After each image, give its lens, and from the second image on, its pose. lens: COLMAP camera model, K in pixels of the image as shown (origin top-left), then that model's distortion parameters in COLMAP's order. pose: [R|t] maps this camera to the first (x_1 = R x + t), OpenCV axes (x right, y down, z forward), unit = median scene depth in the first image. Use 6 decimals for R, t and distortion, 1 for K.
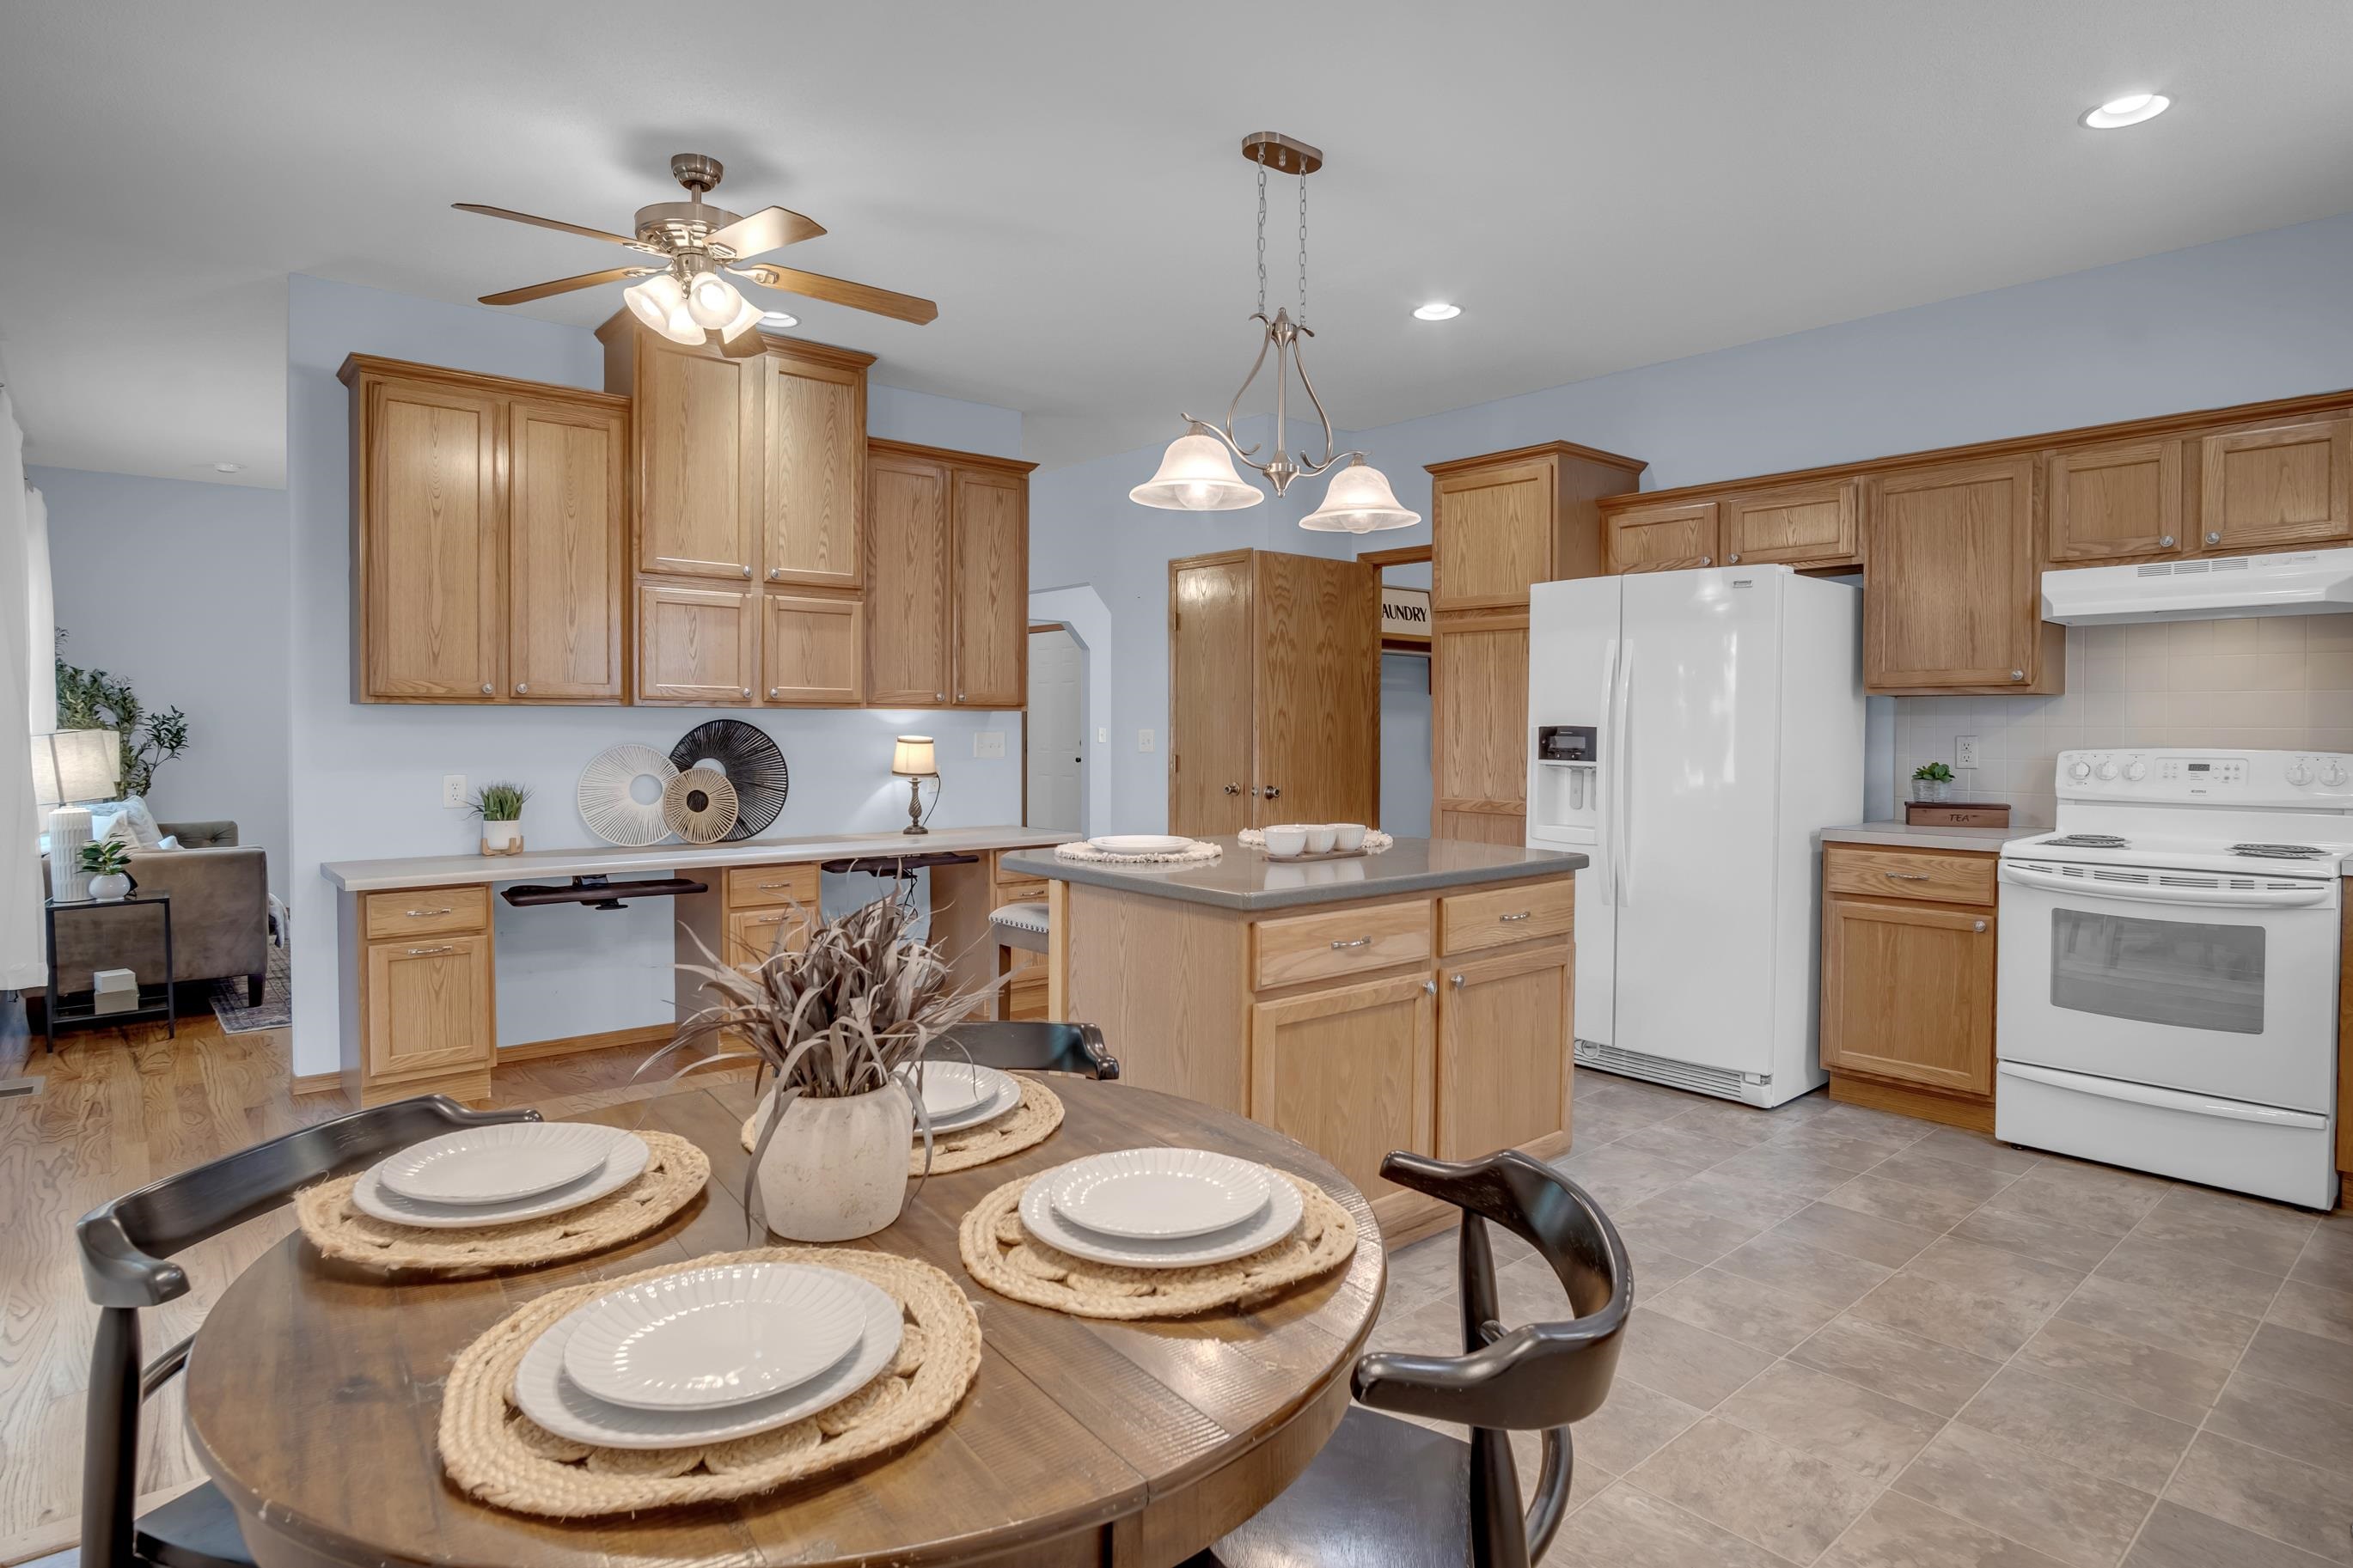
lens RADIAL K [[1262.1, 0, 1178.9], [0, 1262.1, 763.6], [0, 0, 1]] dist [-0.025510, 0.001093]
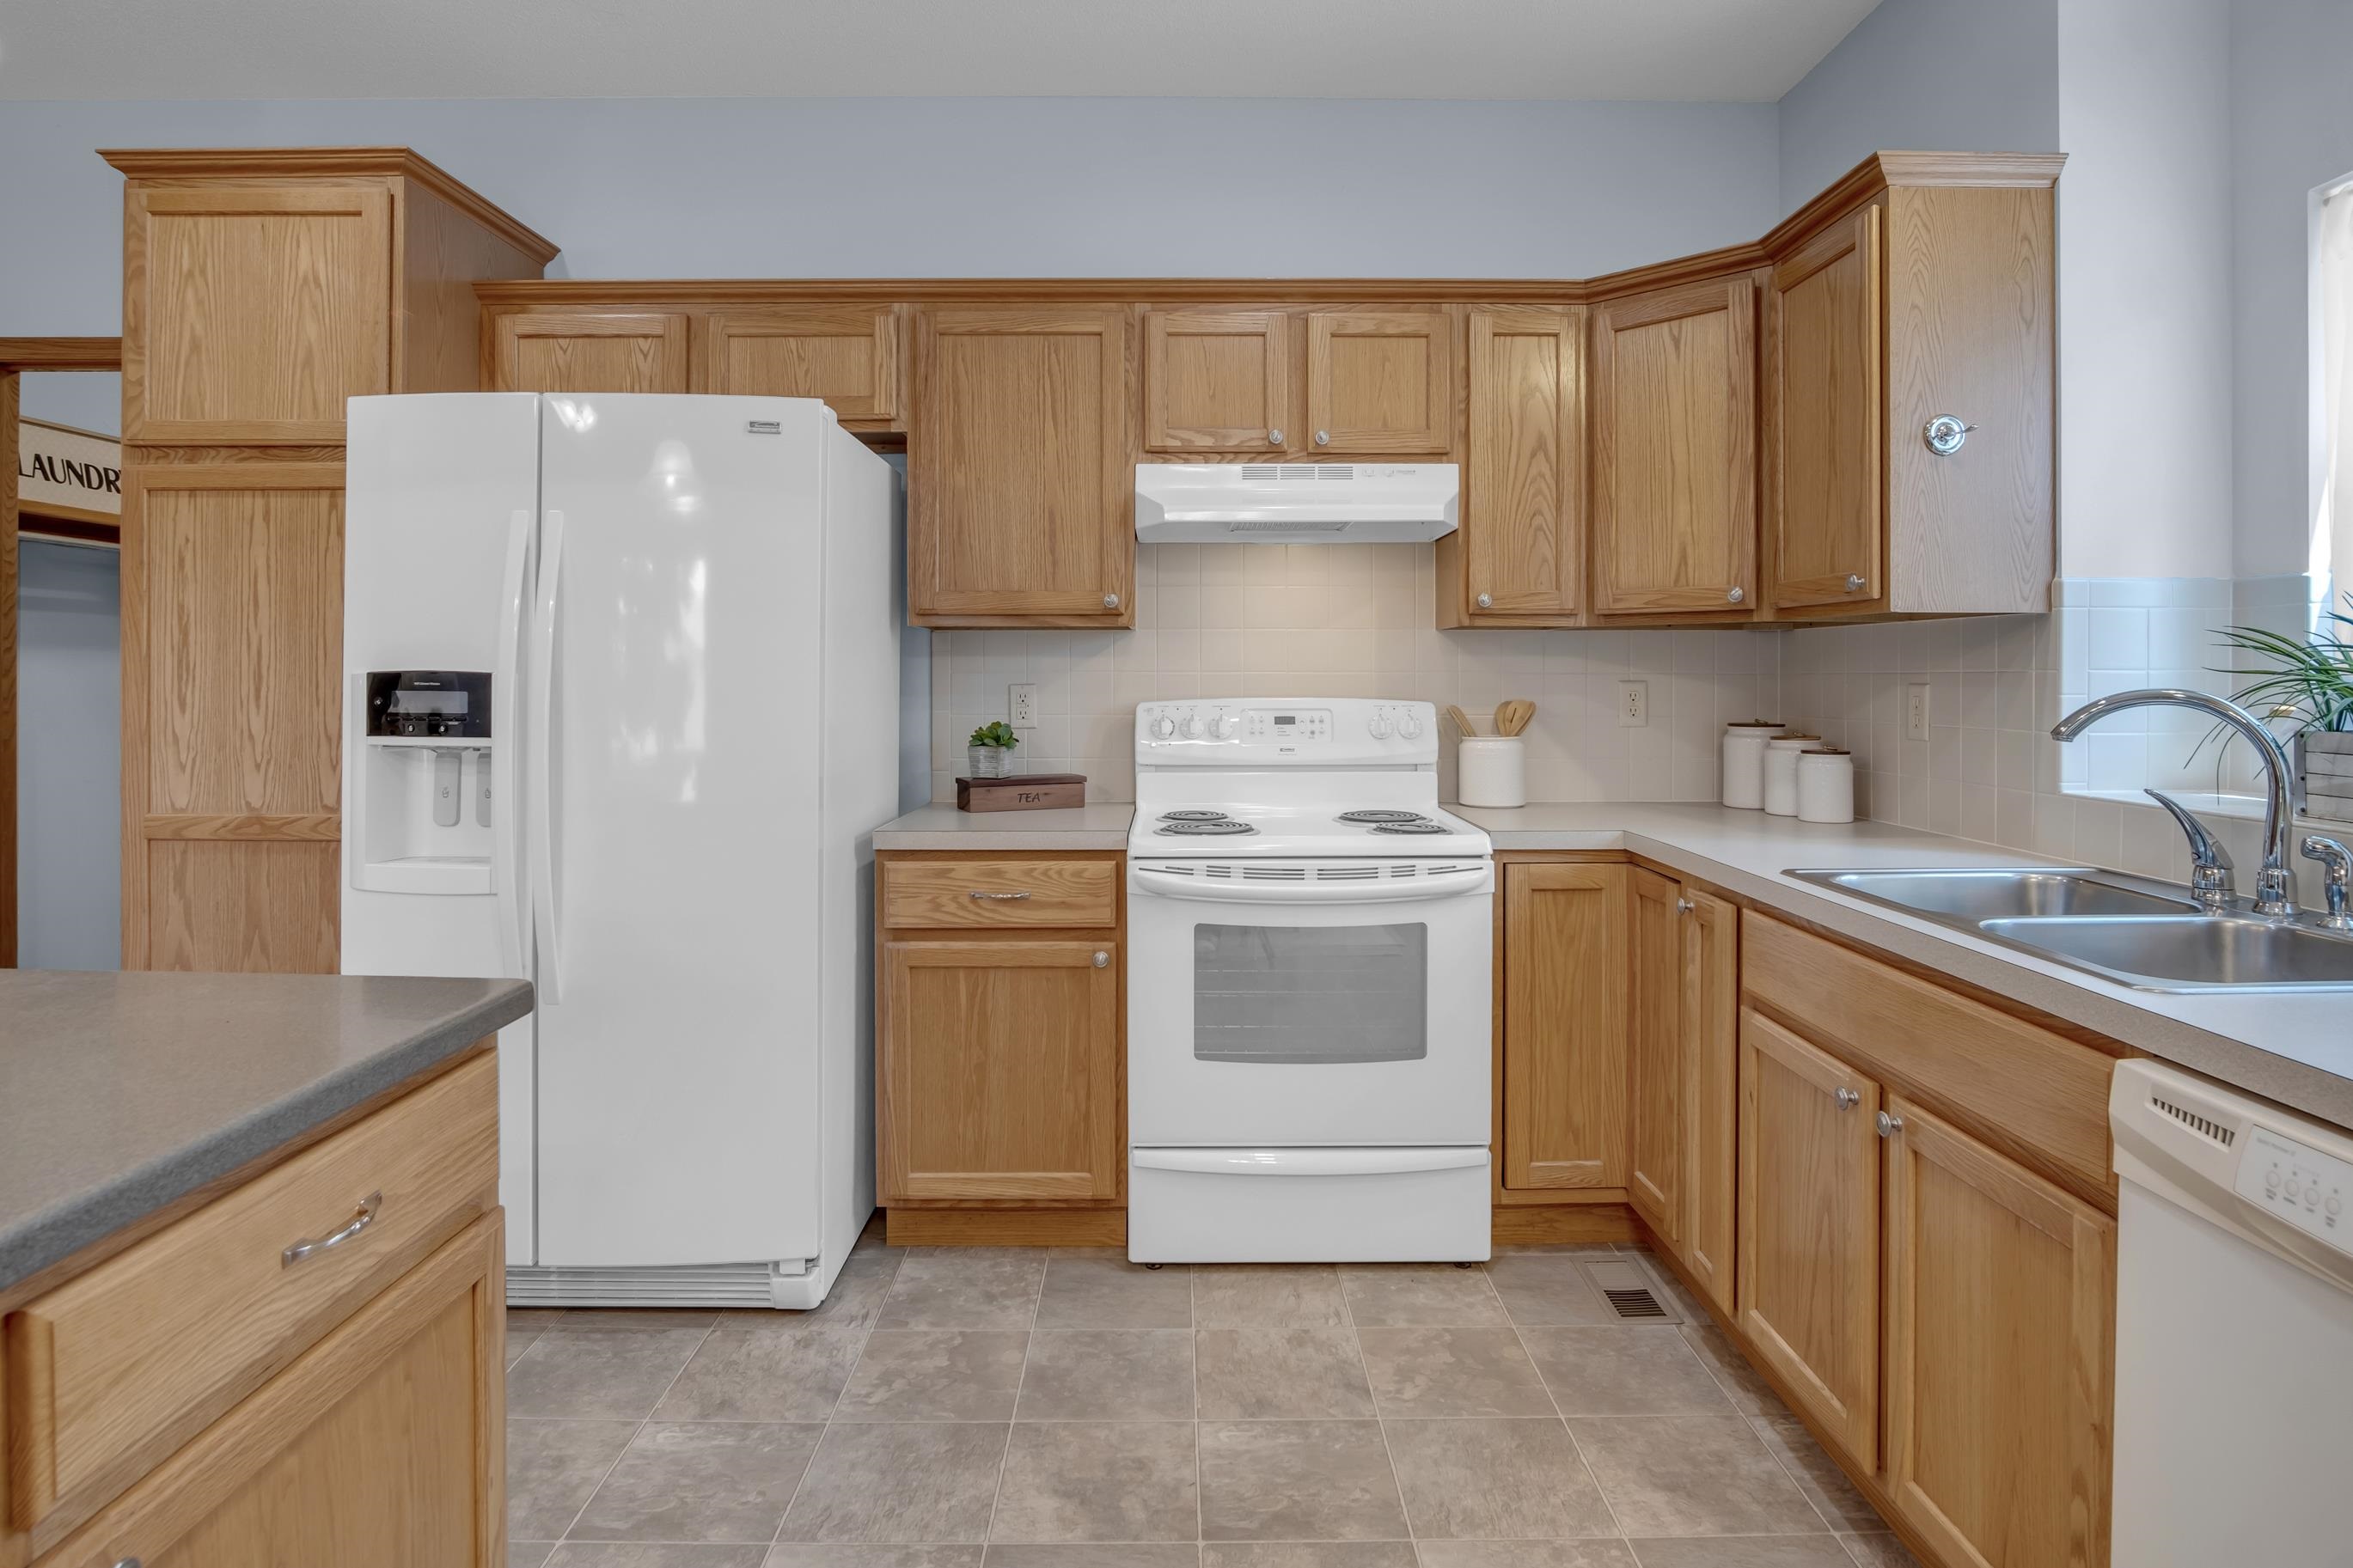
lens RADIAL K [[1278.7, 0, 1176.7], [0, 1278.7, 670.4], [0, 0, 1]] dist [-0.022364, 0.001375]
pose [[0.649217, 0.001424, 0.760602, 0.120778], [0.024632, 0.999434, -0.022897, -0.011650], [-0.760204, 0.033600, 0.648815, 0.468022]]
